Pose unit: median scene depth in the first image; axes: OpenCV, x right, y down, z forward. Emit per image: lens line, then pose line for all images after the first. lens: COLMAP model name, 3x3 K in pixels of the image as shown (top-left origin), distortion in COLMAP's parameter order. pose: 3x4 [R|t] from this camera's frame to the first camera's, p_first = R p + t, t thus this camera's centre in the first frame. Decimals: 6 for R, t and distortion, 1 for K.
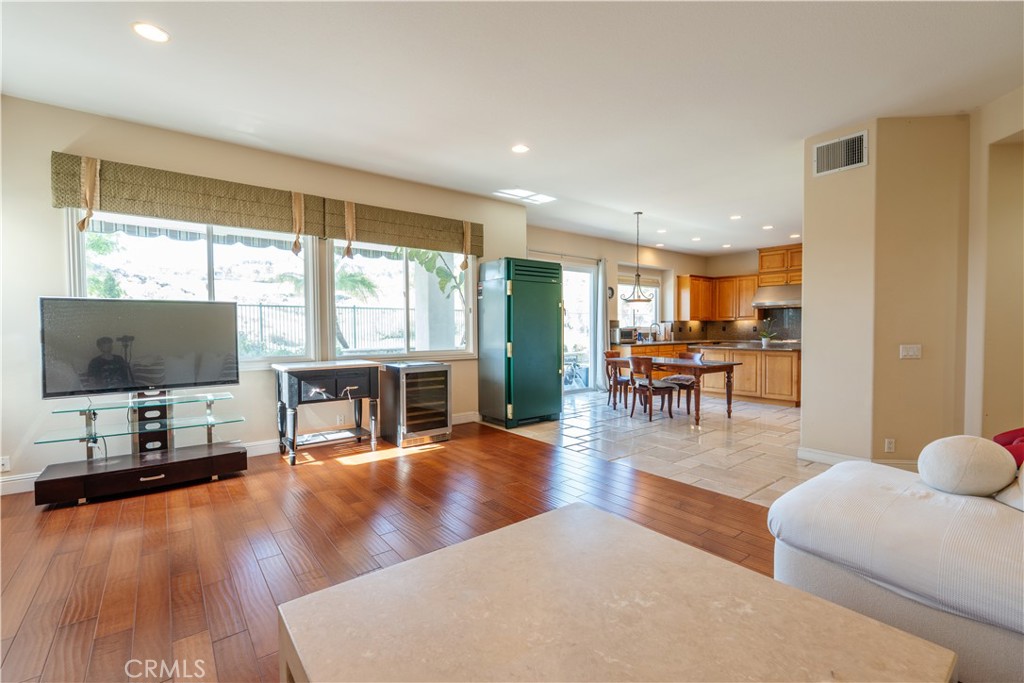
lens RADIAL K [[447.2, 0, 512.0], [0, 447.2, 341.5], [0, 0, 1]] dist [-0.010724, 0.000129]
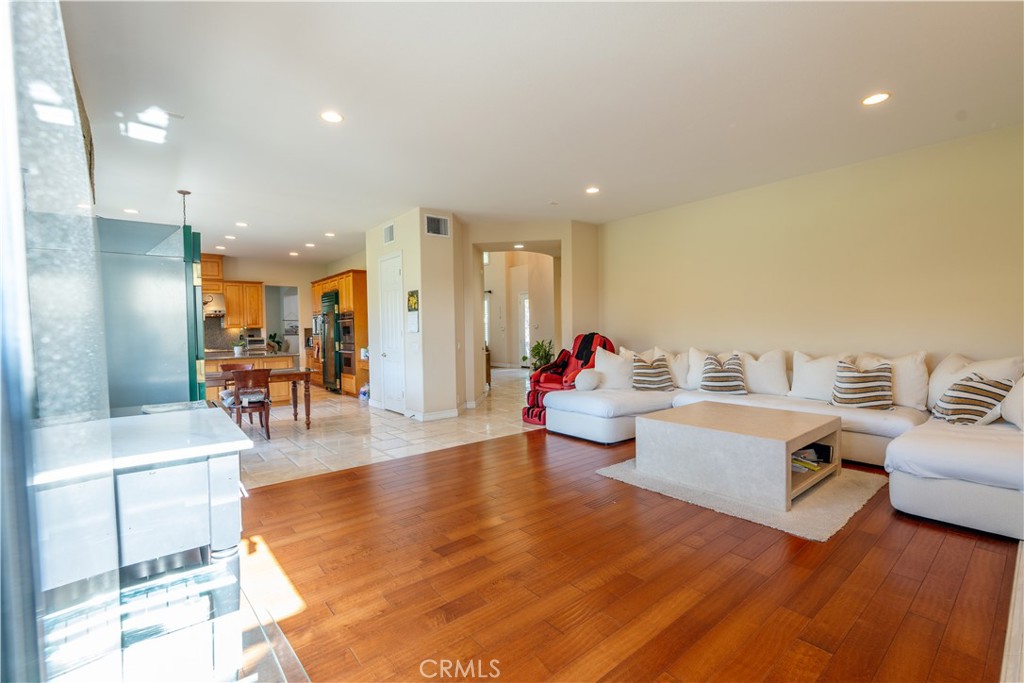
lens RADIAL K [[447.2, 0, 512.0], [0, 447.2, 341.5], [0, 0, 1]] dist [-0.010724, 0.000129]
pose [[-0.019547, -0.021734, 0.999573, -0.408659], [0.047706, 0.998605, 0.022646, -0.011113], [-0.998670, 0.048128, -0.018483, 0.352224]]
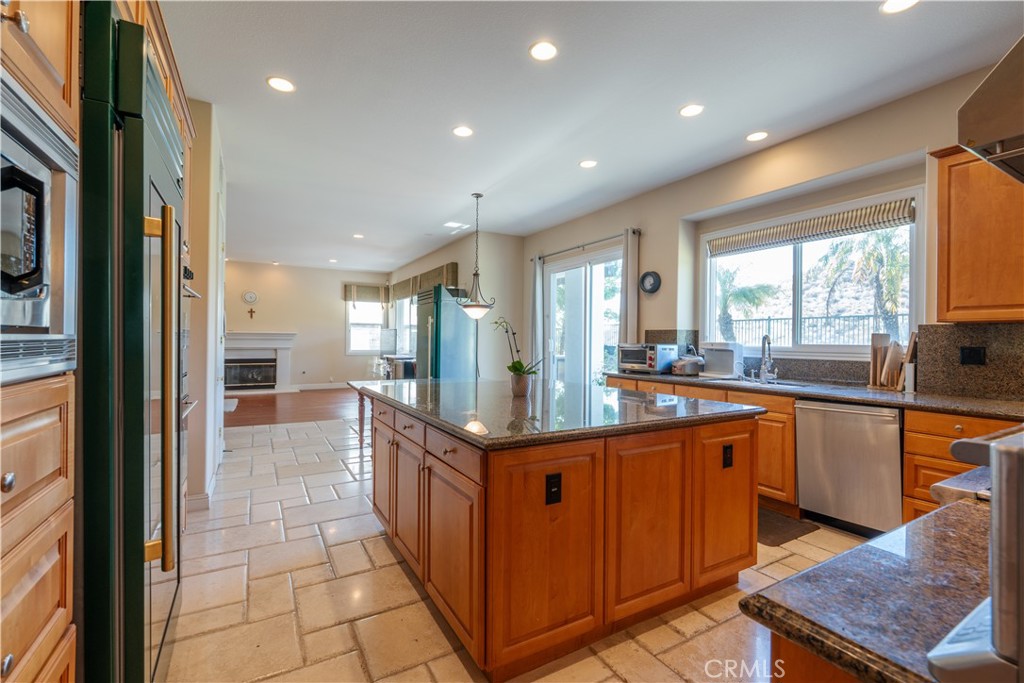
lens RADIAL K [[447.2, 0, 512.0], [0, 447.2, 341.5], [0, 0, 1]] dist [-0.010724, 0.000129]
pose [[-0.146392, 0.006922, -0.989202, 0.825580], [-0.039558, 0.999135, 0.012845, -0.034764], [0.988435, 0.041012, -0.145992, 0.931660]]
